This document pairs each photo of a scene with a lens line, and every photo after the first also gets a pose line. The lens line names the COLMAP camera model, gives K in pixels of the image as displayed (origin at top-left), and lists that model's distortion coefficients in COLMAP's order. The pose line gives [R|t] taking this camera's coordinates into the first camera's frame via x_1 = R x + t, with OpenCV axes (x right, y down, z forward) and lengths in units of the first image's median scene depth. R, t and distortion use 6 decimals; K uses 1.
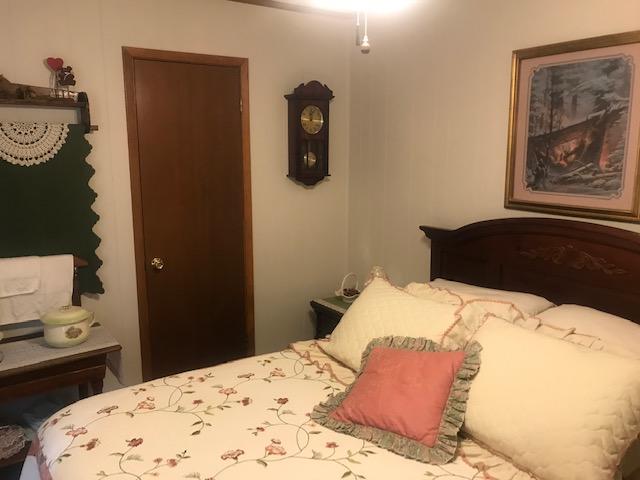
lens RADIAL K [[522.9, 0, 309.1], [0, 522.9, 238.3], [0, 0, 1]] dist [0.048195, -0.006723]
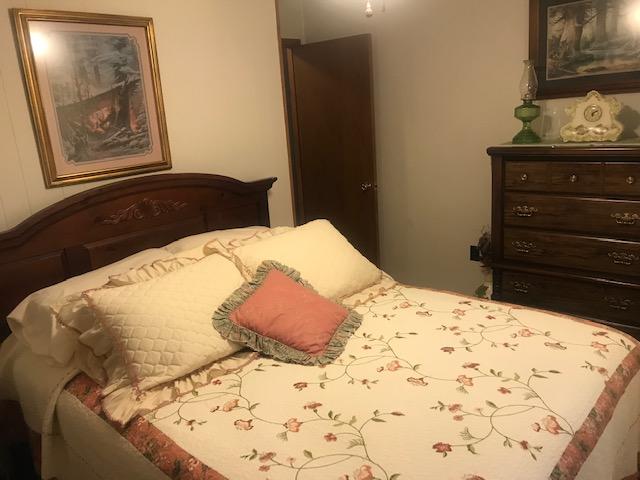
lens RADIAL K [[522.9, 0, 309.1], [0, 522.9, 238.3], [0, 0, 1]] dist [0.048195, -0.006723]
pose [[-0.229147, -0.233562, 0.944955, -0.706531], [0.247135, 0.925017, 0.288563, -0.151116], [-0.941497, 0.299655, -0.154243, 0.876373]]
